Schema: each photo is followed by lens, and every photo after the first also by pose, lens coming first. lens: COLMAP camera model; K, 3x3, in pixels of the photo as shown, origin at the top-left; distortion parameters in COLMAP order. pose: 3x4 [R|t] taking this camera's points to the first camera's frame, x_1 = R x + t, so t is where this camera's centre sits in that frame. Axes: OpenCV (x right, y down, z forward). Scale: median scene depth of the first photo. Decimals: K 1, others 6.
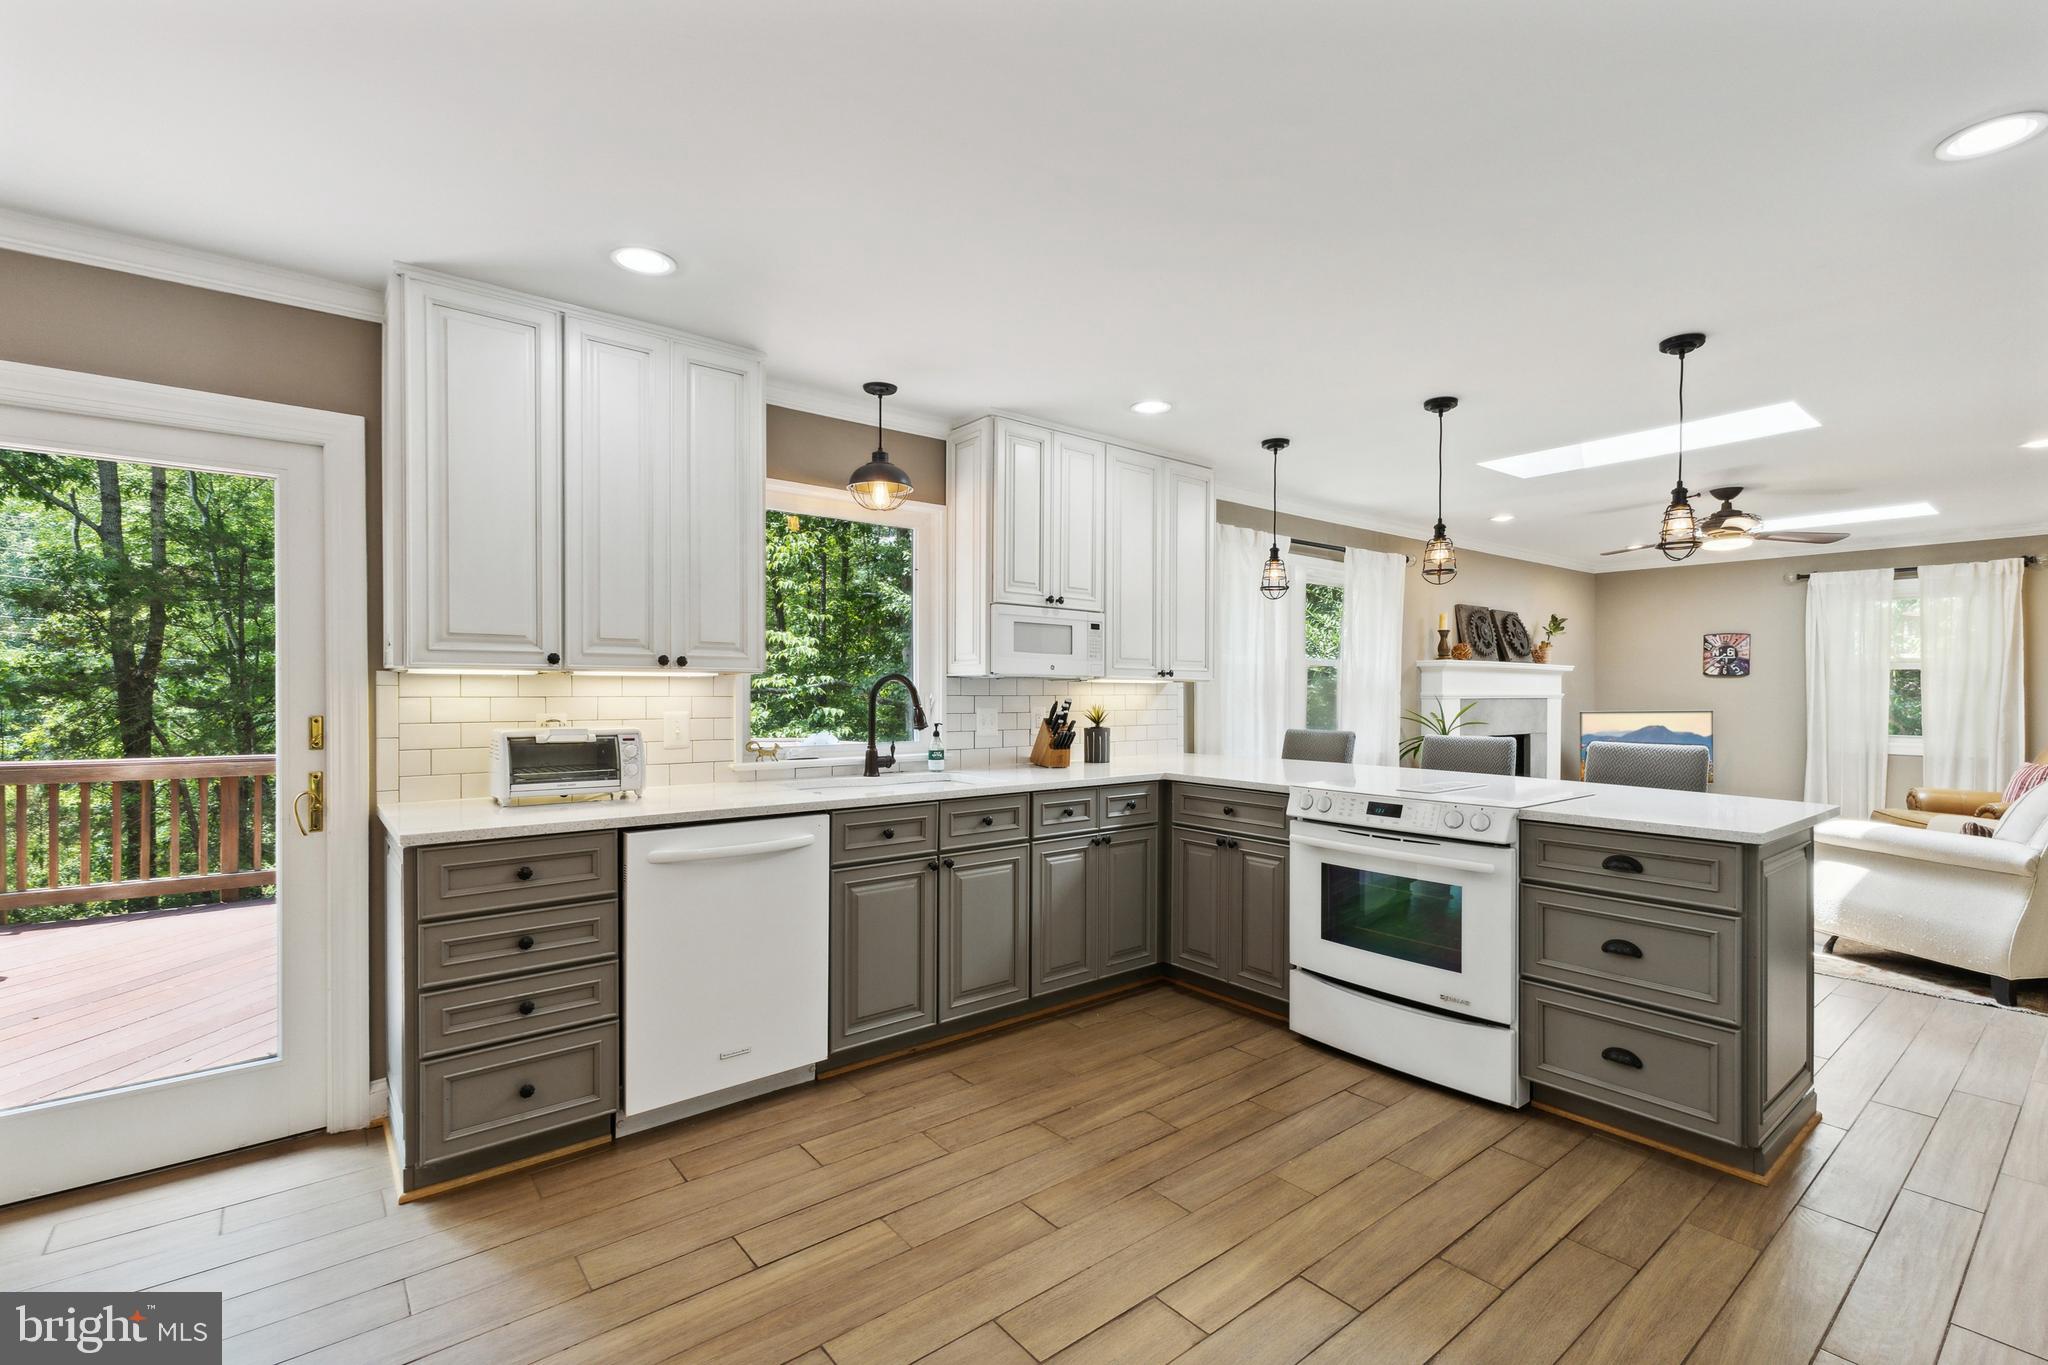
lens RADIAL K [[906.7, 0, 1026.2], [0, 906.7, 701.8], [0, 0, 1]] dist [0.003946, 0.000119]
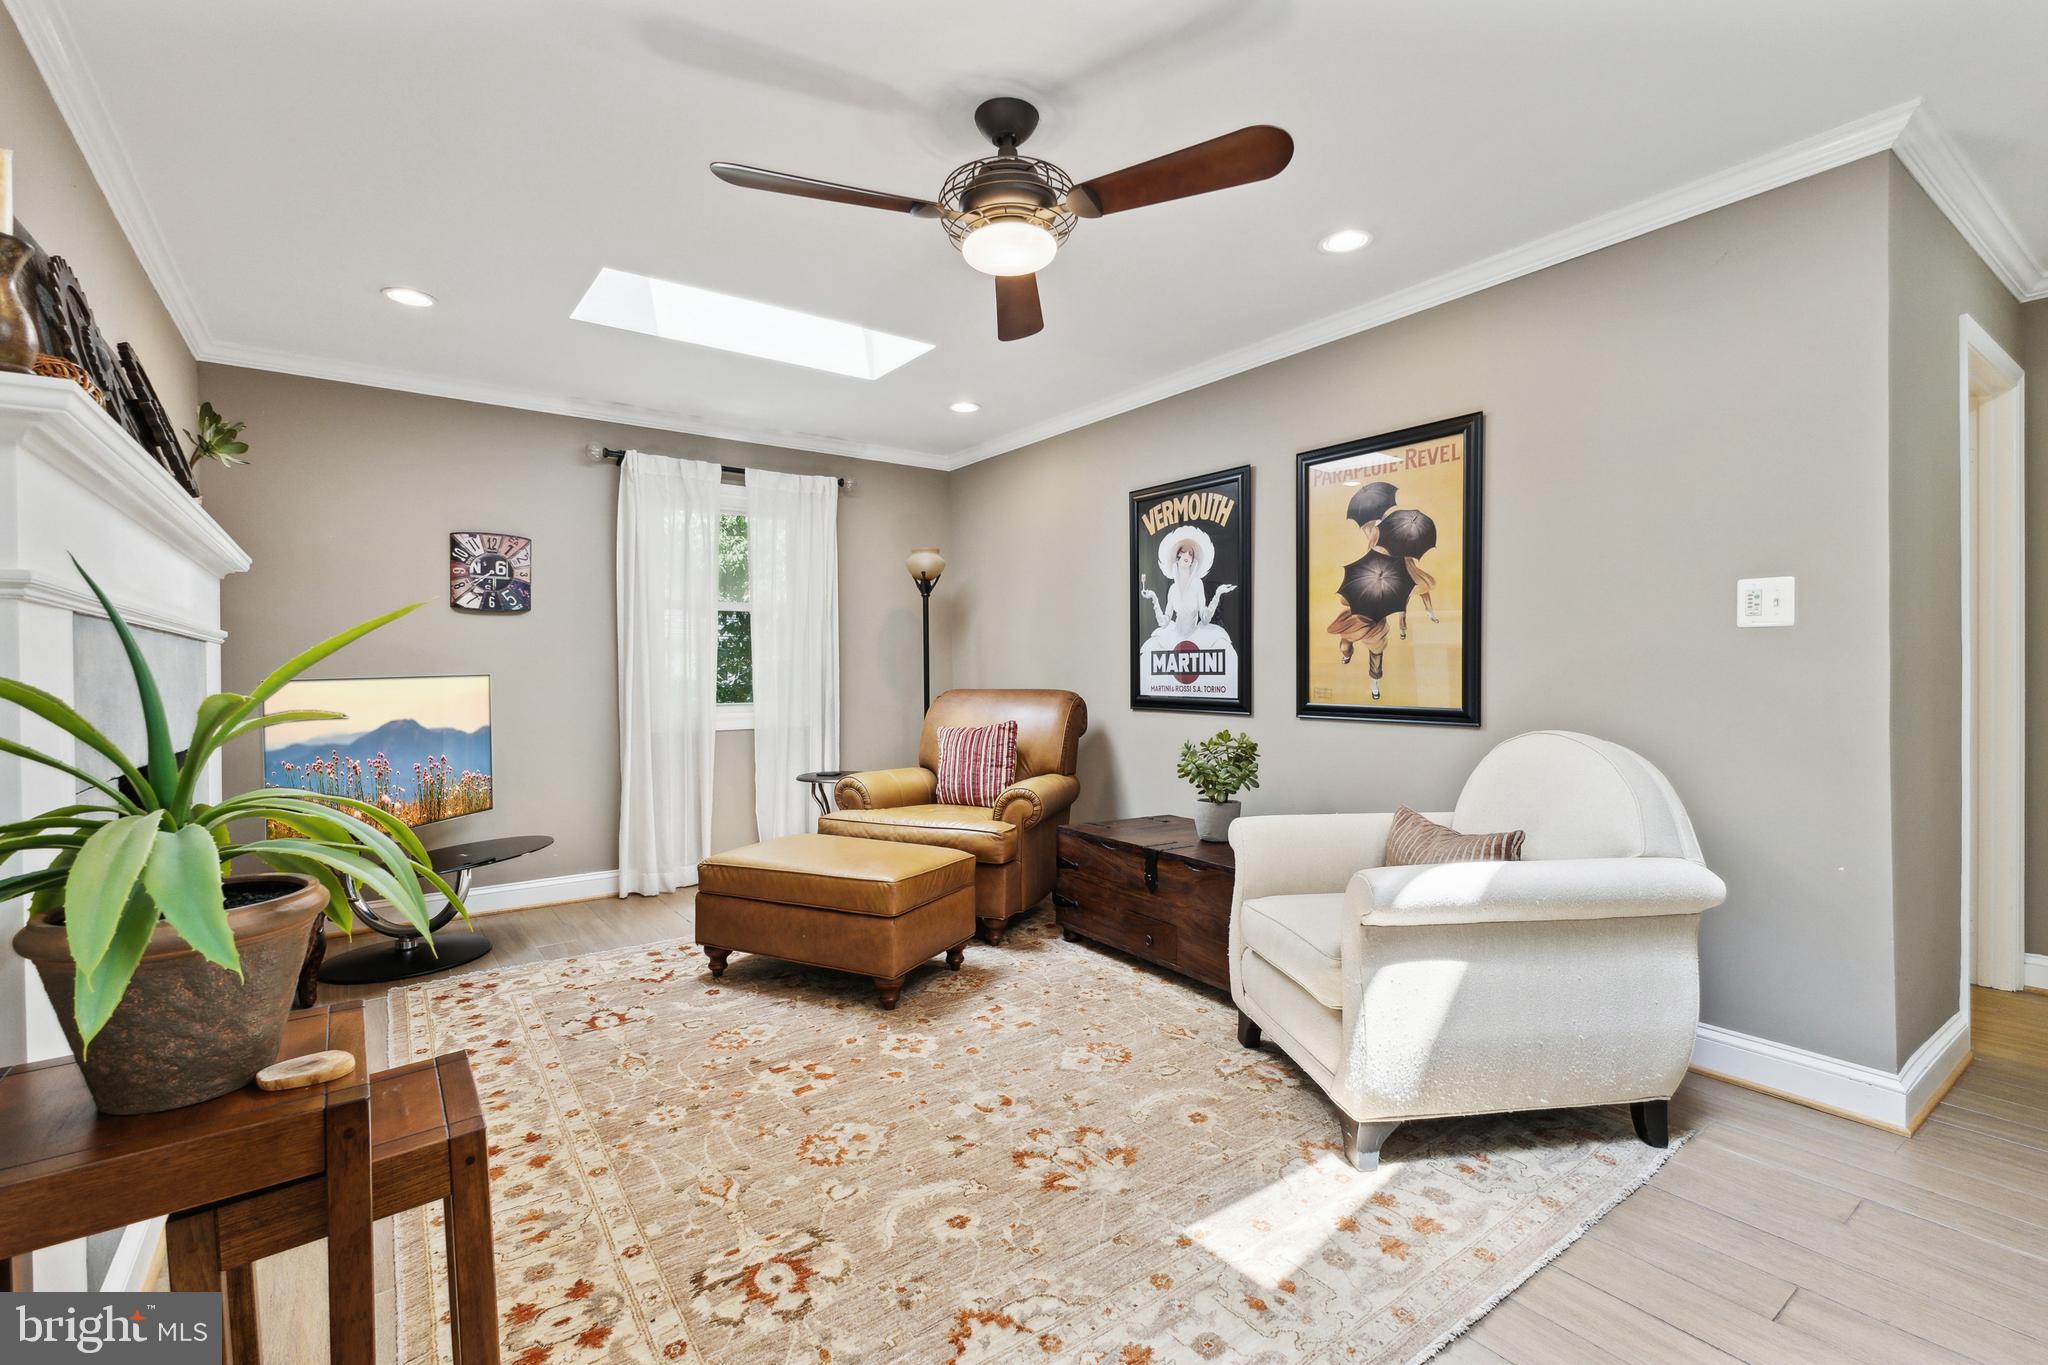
lens RADIAL K [[912.6, 0, 1024.0], [0, 912.6, 682.5], [0, 0, 1]] dist [0.021729, 0.000174]
pose [[0.053544, -0.015347, 0.998448, 0.510750], [0.019786, 0.999702, 0.014305, 0.029362], [-0.998369, 0.018989, 0.053832, 1.442757]]
